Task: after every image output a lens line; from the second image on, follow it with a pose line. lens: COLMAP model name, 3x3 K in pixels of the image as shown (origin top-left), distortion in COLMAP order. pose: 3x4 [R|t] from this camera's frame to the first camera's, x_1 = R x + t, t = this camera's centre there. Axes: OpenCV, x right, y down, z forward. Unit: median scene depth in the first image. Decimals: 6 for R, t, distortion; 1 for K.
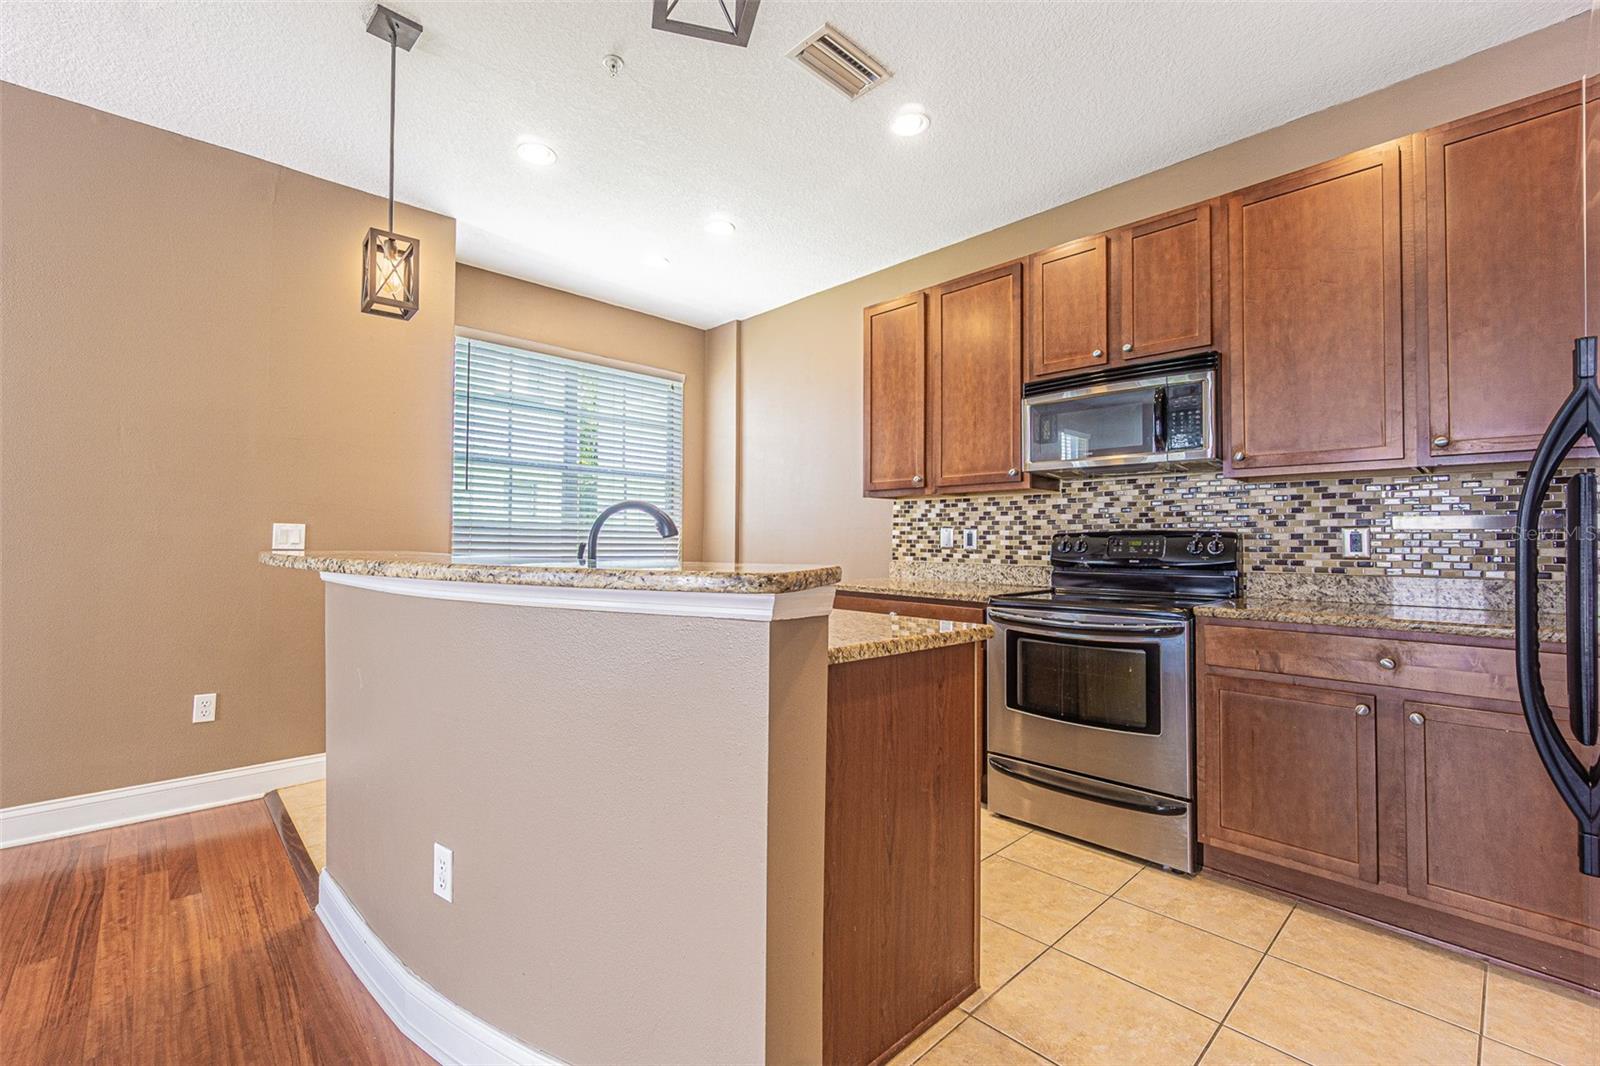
lens RADIAL K [[690.4, 0, 775.8], [0, 690.4, 527.8], [0, 0, 1]] dist [-0.004451, 0.001353]
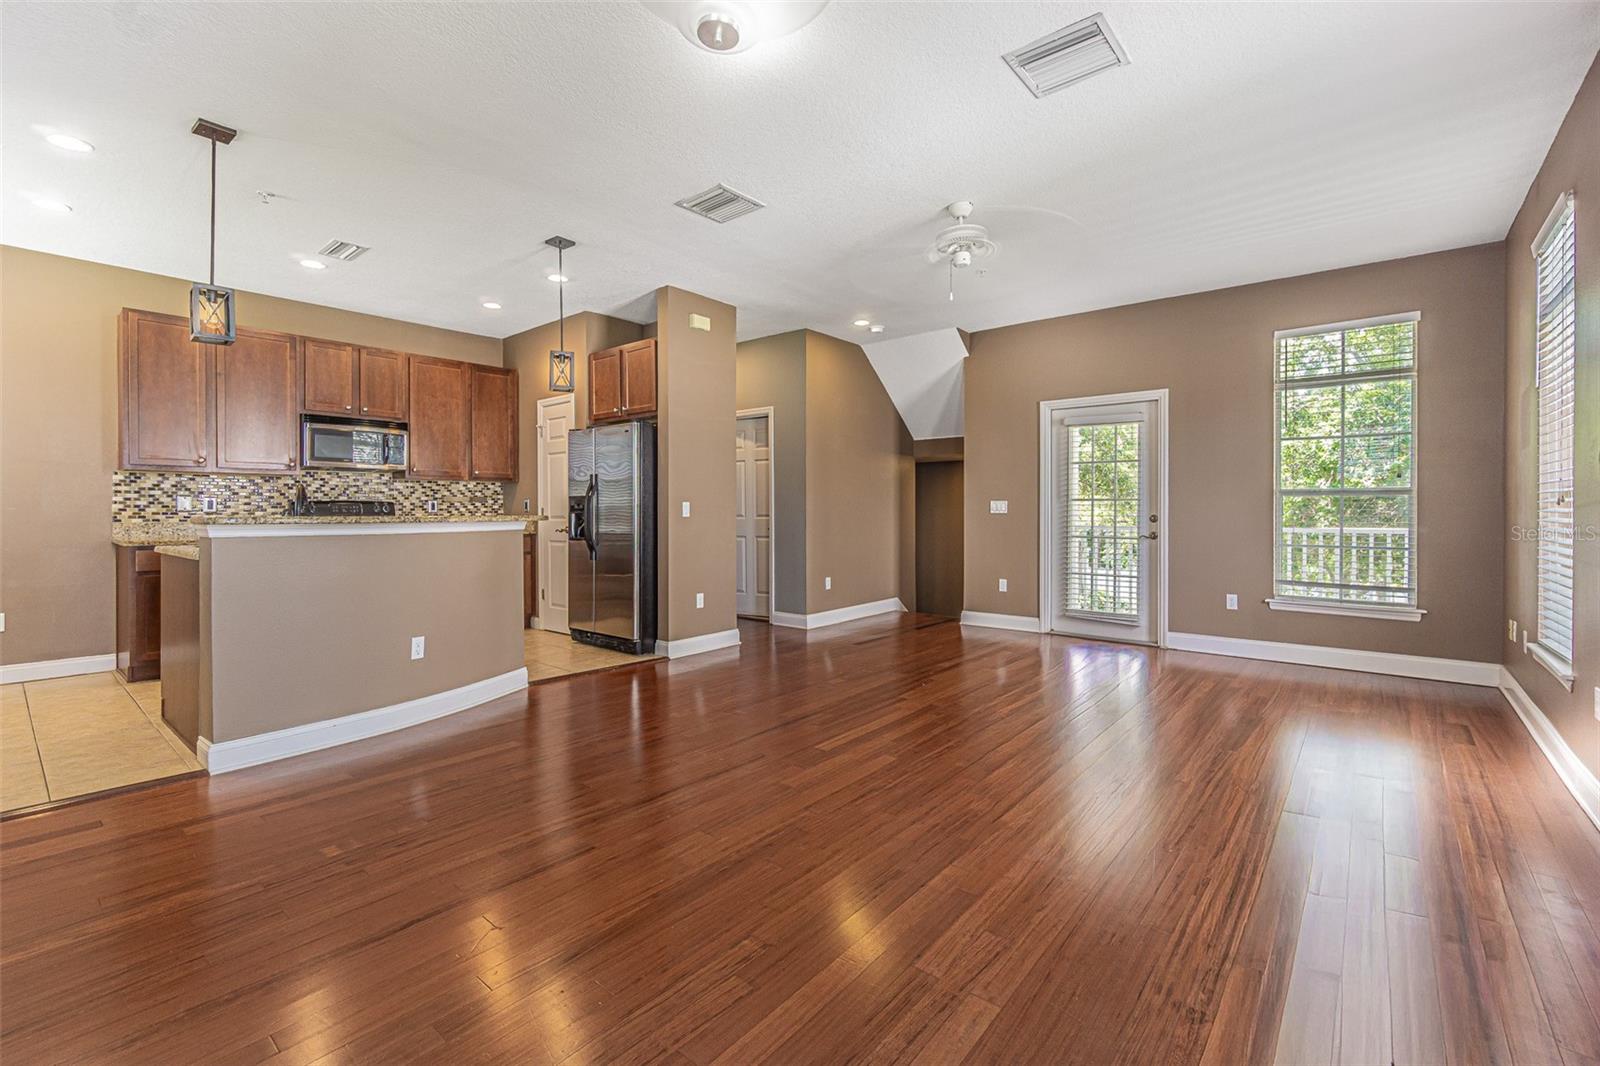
lens RADIAL K [[690.4, 0, 788.6], [0, 690.4, 518.4], [0, 0, 1]] dist [-0.004451, 0.001353]
pose [[-0.123824, -0.020395, 0.992095, -1.303408], [-0.021329, 0.999612, 0.017888, -0.005745], [-0.992075, -0.018946, -0.124211, 0.020213]]
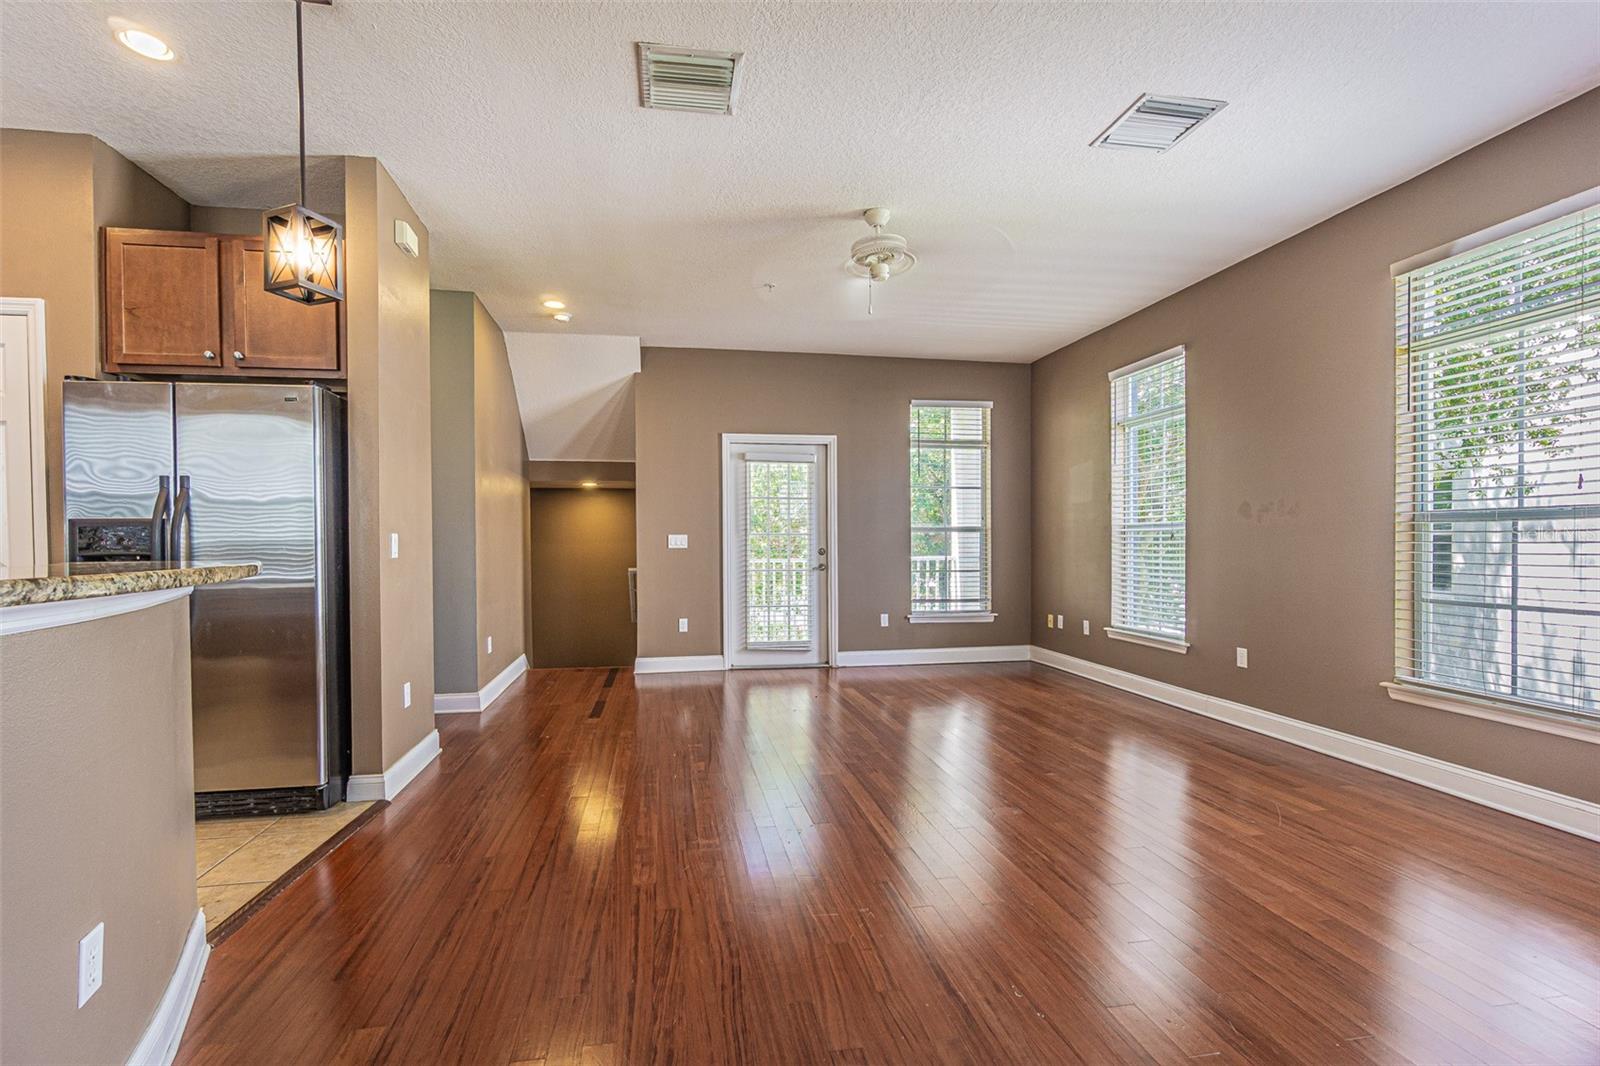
lens RADIAL K [[690.4, 0, 774.7], [0, 690.4, 558.2], [0, 0, 1]] dist [-0.004451, 0.001353]
pose [[-0.833899, -0.017982, 0.551624, -0.684684], [-0.014507, 0.999838, 0.010663, 0.005490], [-0.551726, 0.000890, -0.834025, 0.537550]]
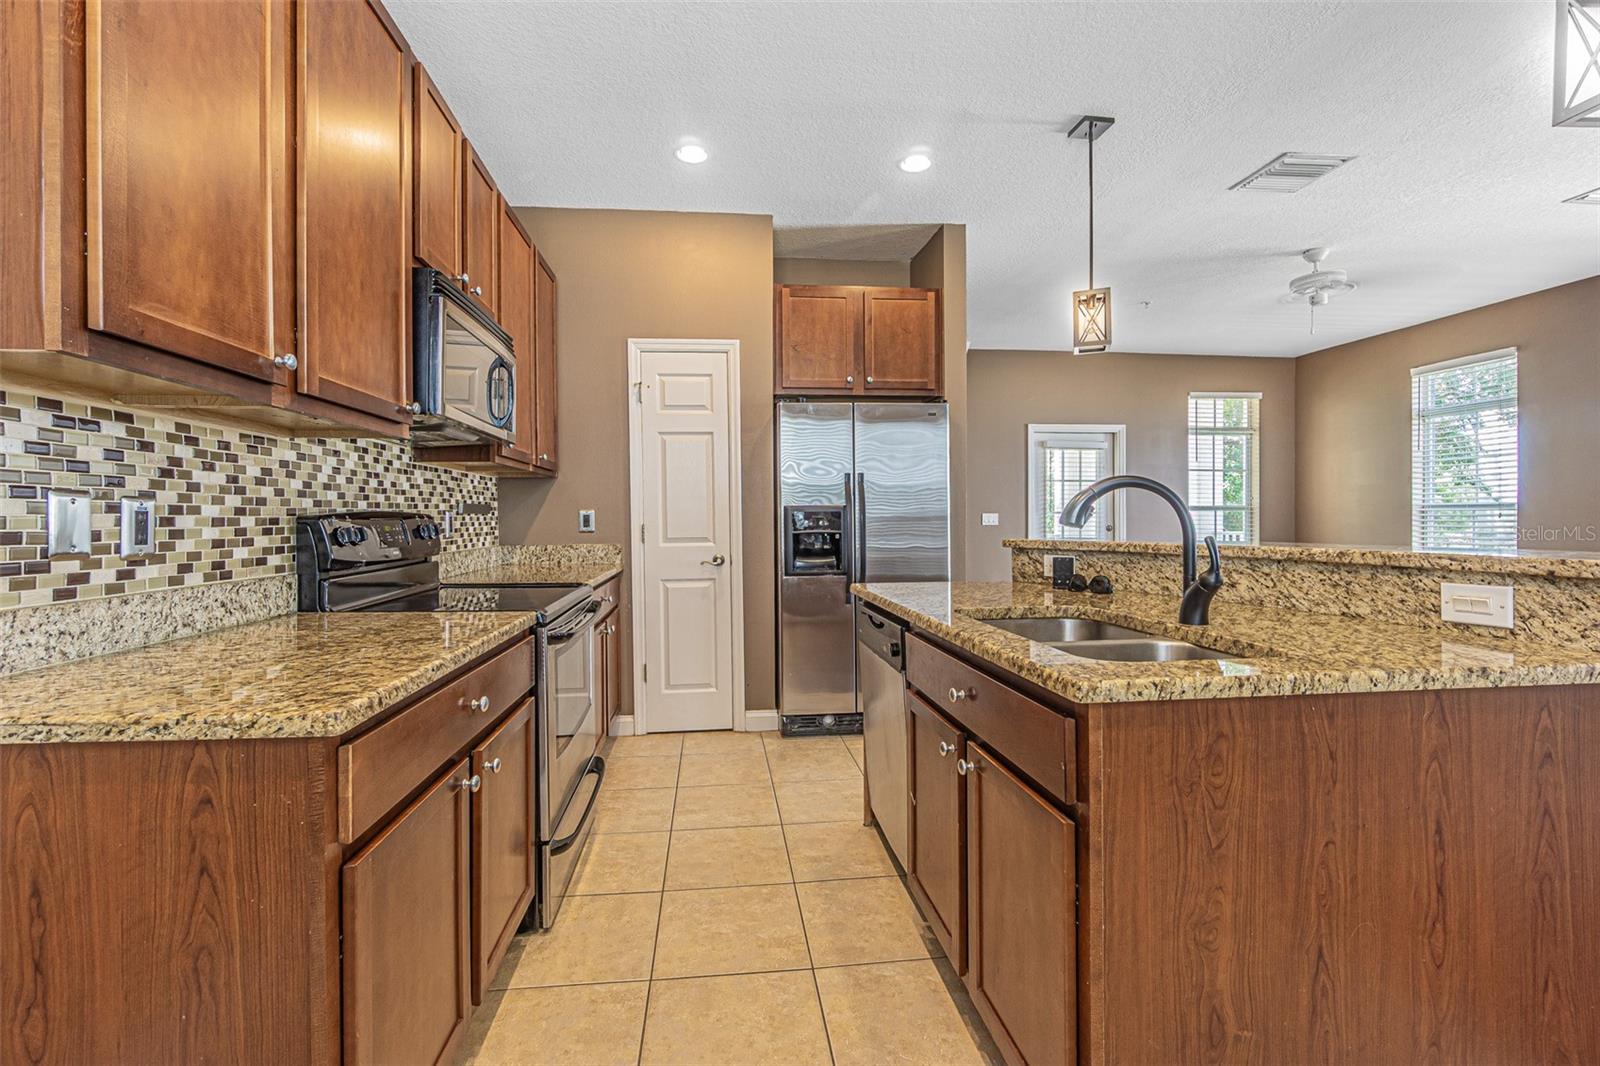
lens RADIAL K [[690.4, 0, 782.2], [0, 690.4, 525.5], [0, 0, 1]] dist [-0.004451, 0.001353]
pose [[-0.803415, -0.009406, 0.595345, -0.221650], [-0.012984, 0.999914, -0.001724, 0.012747], [-0.595278, -0.009116, -0.803468, 1.151710]]
